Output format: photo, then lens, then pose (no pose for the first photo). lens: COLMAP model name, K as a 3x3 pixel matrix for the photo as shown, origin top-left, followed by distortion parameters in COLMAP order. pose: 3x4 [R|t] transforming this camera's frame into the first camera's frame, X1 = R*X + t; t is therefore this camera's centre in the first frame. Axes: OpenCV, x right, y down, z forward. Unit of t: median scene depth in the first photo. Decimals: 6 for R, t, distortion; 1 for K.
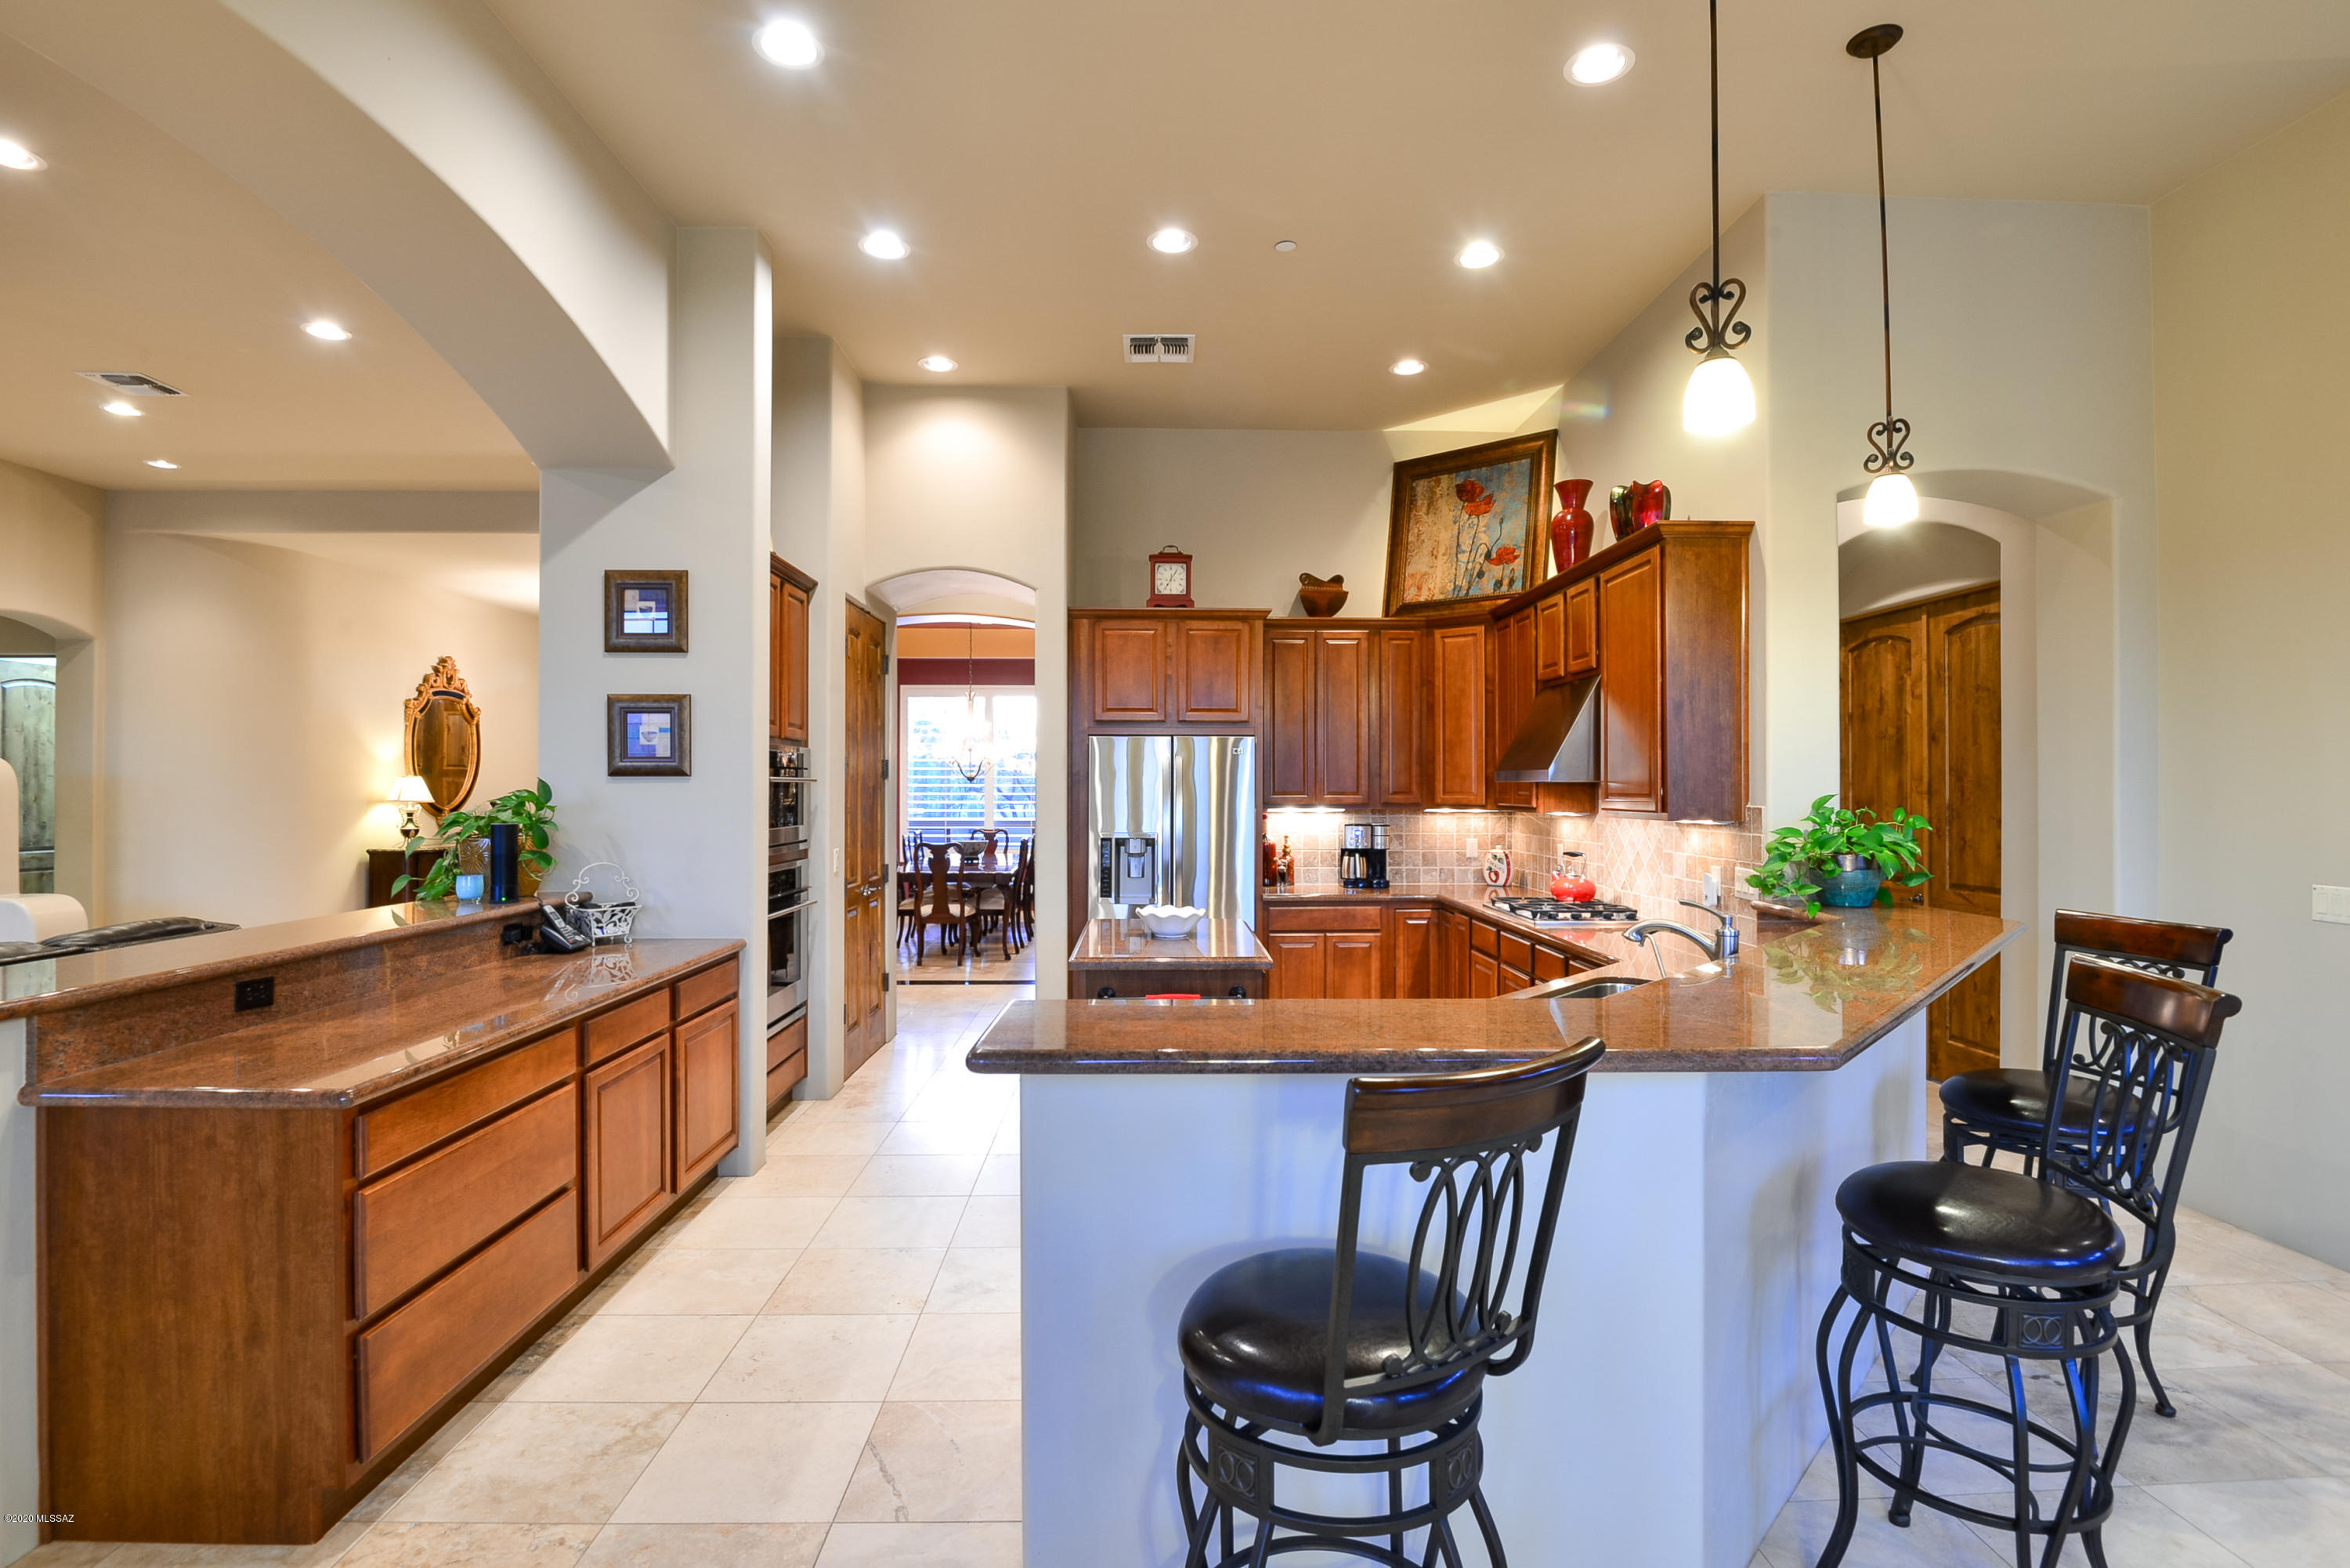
lens RADIAL K [[1148.5, 0, 1168.2], [0, 1148.5, 789.6], [0, 0, 1]] dist [0.000684, -0.000443]
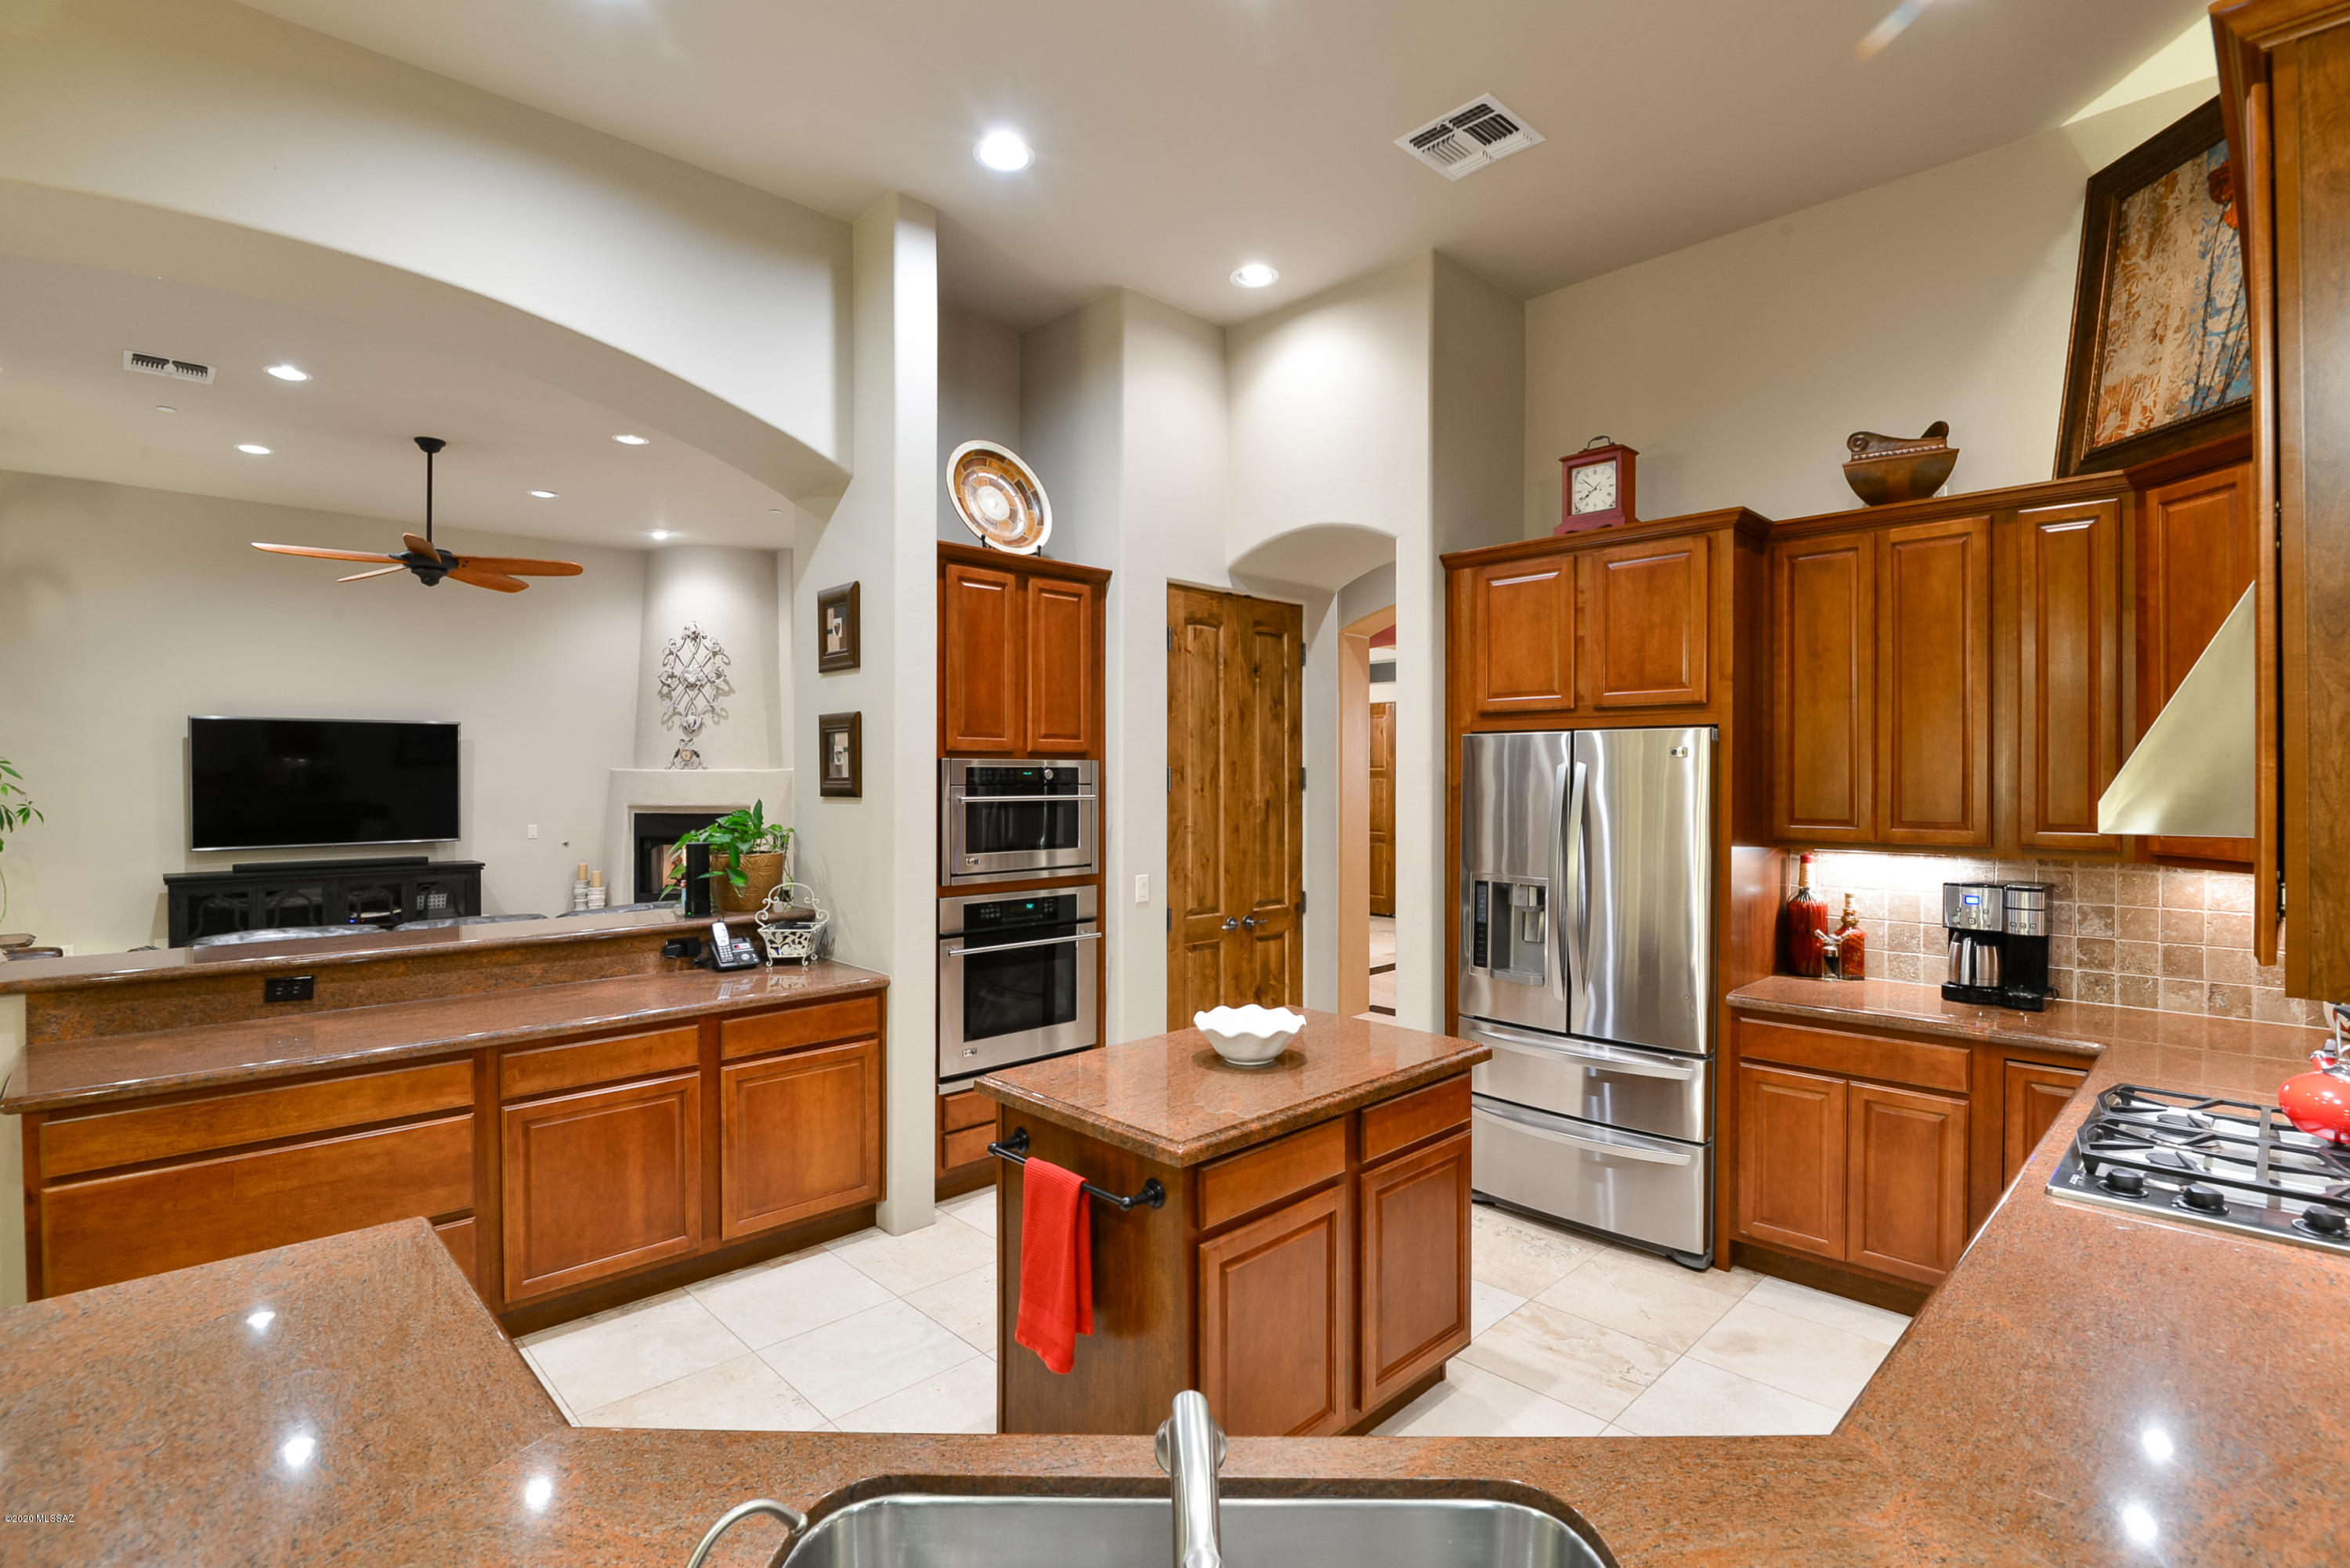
lens RADIAL K [[1102.5, 0, 1173.5], [0, 1102.5, 780.5], [0, 0, 1]] dist [-0.018812, -0.001712]
pose [[0.672262, 0.003209, -0.740306, 0.298474], [0.000641, 0.999988, 0.004916, -0.020873], [0.740313, -0.003779, 0.672252, 0.400911]]
